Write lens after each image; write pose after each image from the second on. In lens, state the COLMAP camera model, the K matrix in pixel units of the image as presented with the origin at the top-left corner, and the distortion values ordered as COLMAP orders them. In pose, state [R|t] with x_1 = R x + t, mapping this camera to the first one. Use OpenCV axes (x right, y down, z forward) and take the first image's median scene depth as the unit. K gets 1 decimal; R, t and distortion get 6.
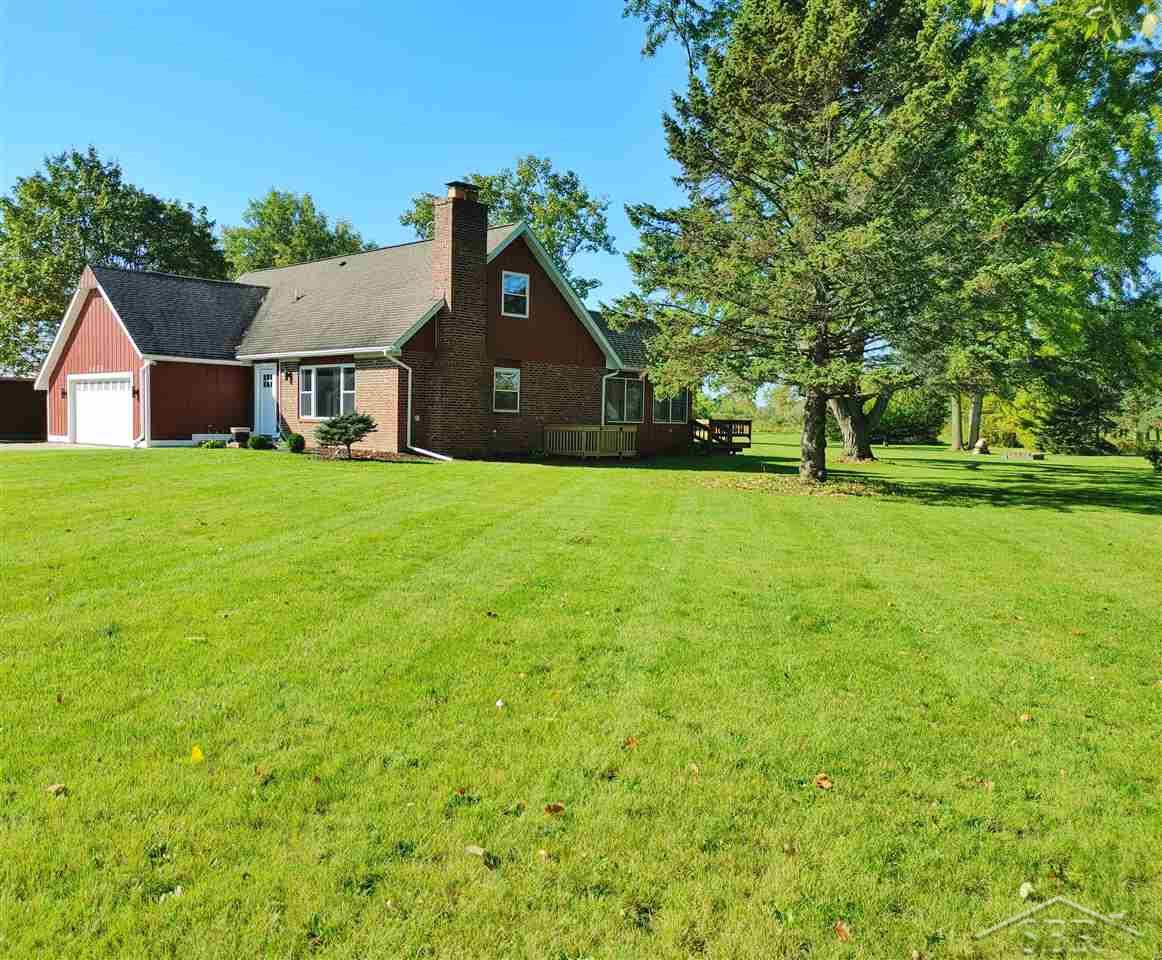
lens RADIAL K [[997.0, 0, 532.6], [0, 997.0, 485.3], [0, 0, 1]] dist [0.020251, -0.015138]
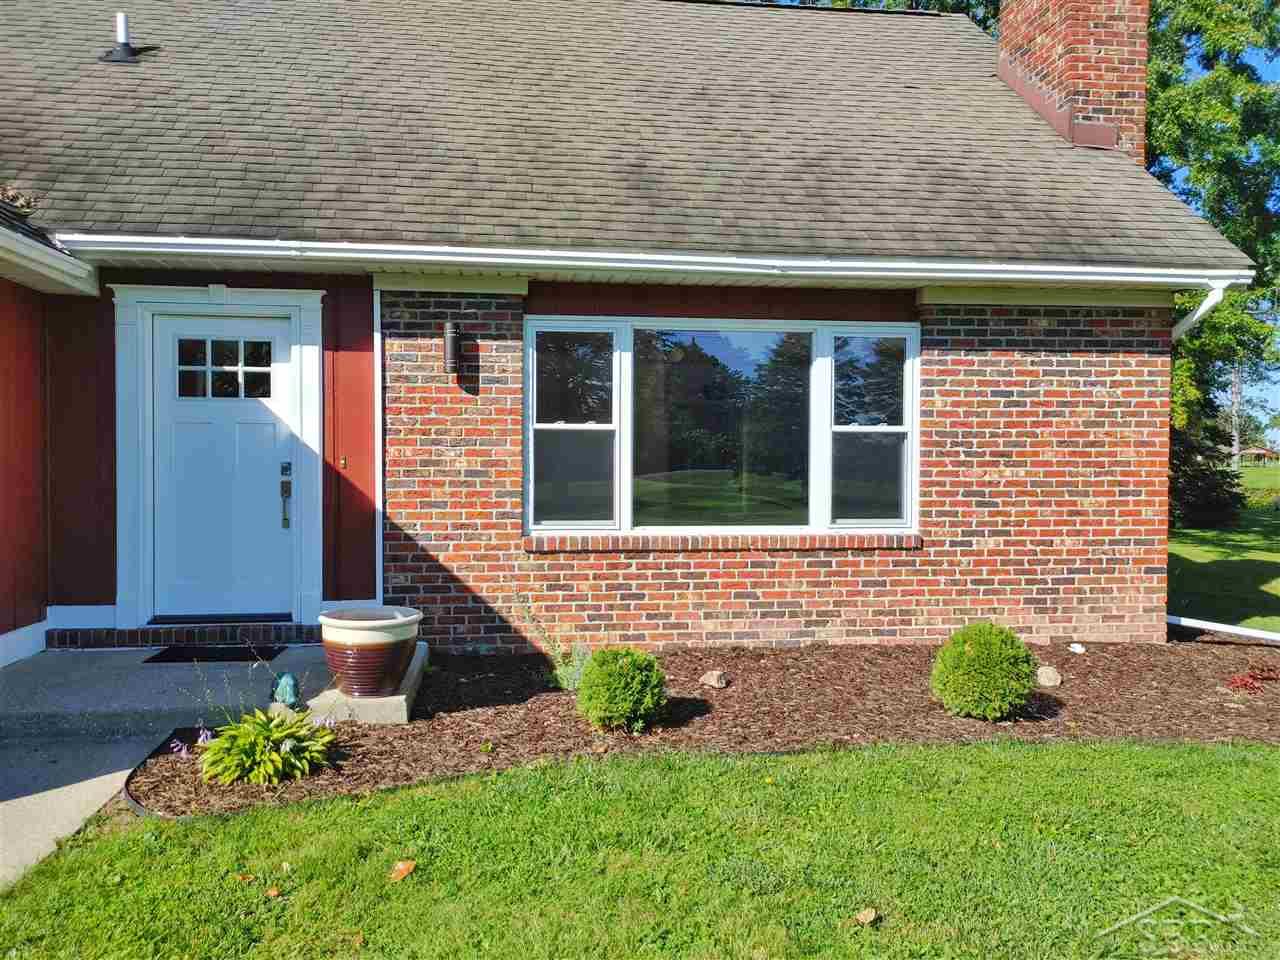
lens RADIAL K [[976.6, 0, 640.2], [0, 976.6, 479.1], [0, 0, 1]] dist [0.047231, 0.003366]
pose [[0.605744, -0.039398, 0.794684, -0.422013], [0.058732, 0.998263, 0.004722, -0.083962], [-0.793489, 0.043813, 0.607006, 0.877836]]
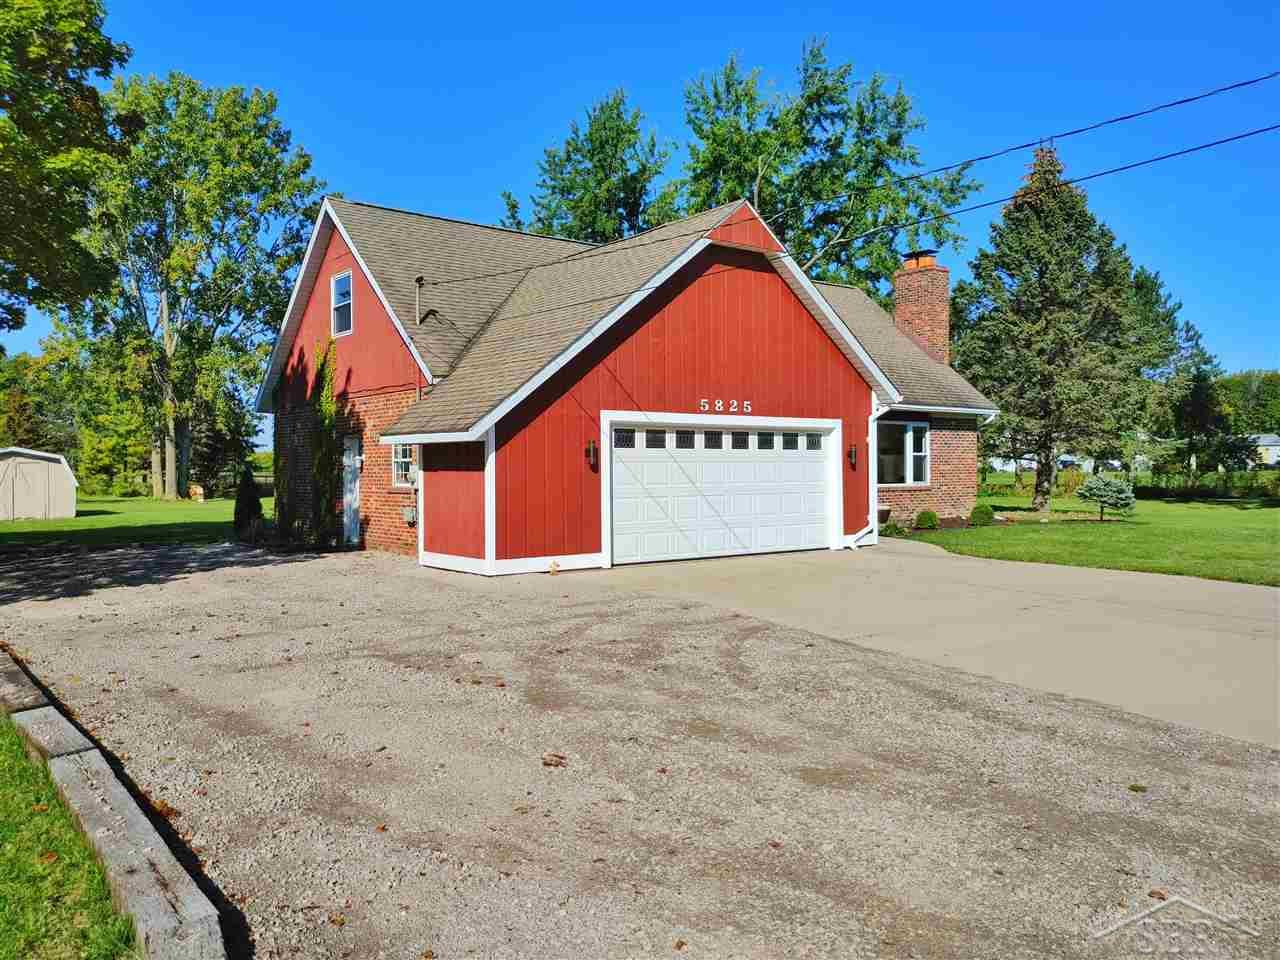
lens RADIAL K [[976.6, 0, 640.3], [0, 976.6, 480.4], [0, 0, 1]] dist [0.047231, 0.003366]
pose [[0.114087, -0.032709, 0.992932, -1.033970], [0.064529, 0.997591, 0.025448, -0.106940], [-0.991373, 0.061170, 0.115922, 1.124538]]
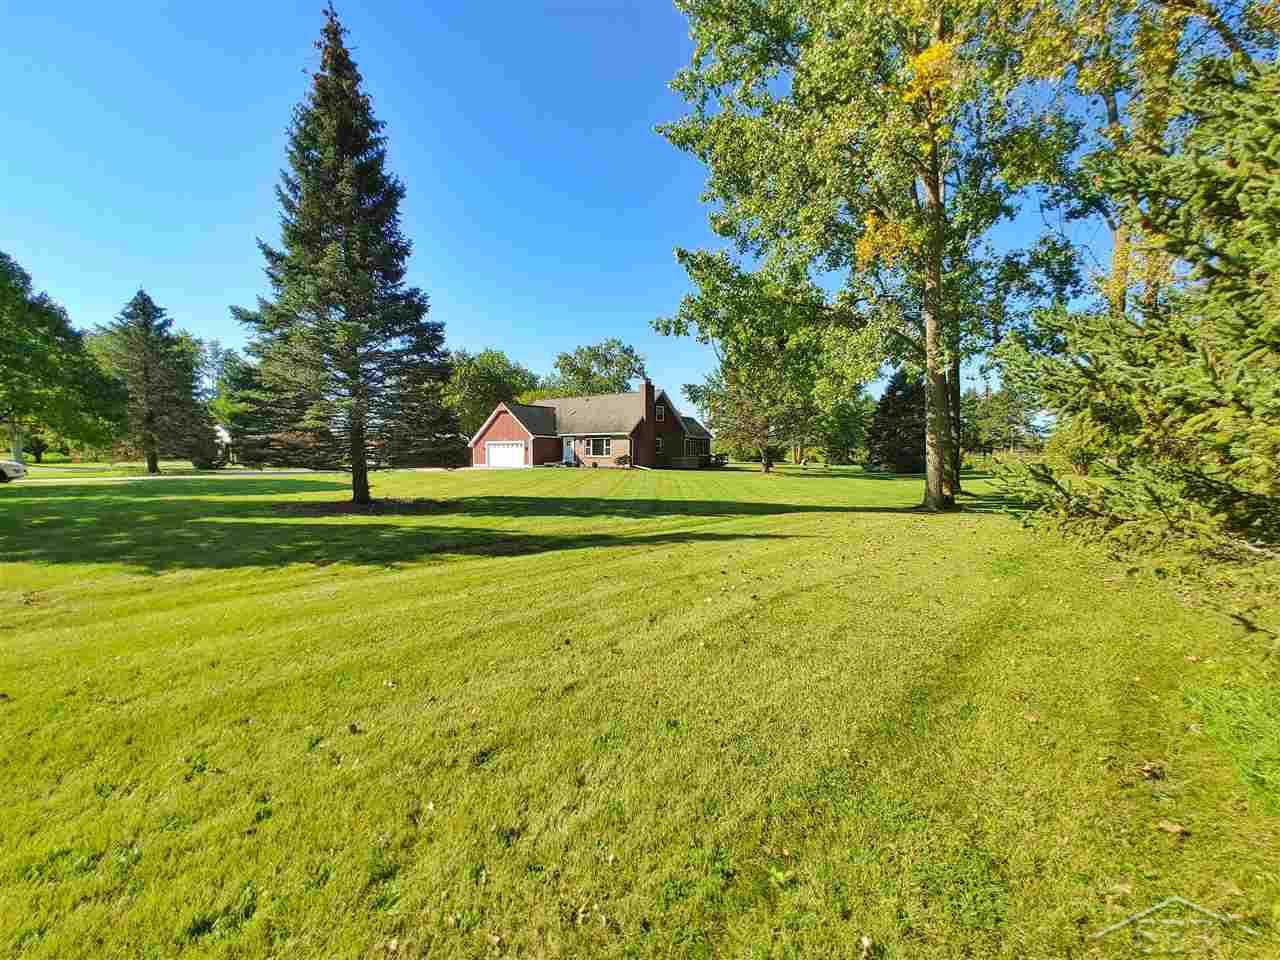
lens RADIAL K [[555.0, 0, 641.9], [0, 555.0, 485.0], [0, 0, 1]] dist [-0.001718, -0.000012]
pose [[0.988834, -0.024413, 0.147007, -0.324572], [0.025331, 0.999670, -0.004377, 0.028447], [-0.146852, 0.008052, 0.989126, -0.640573]]
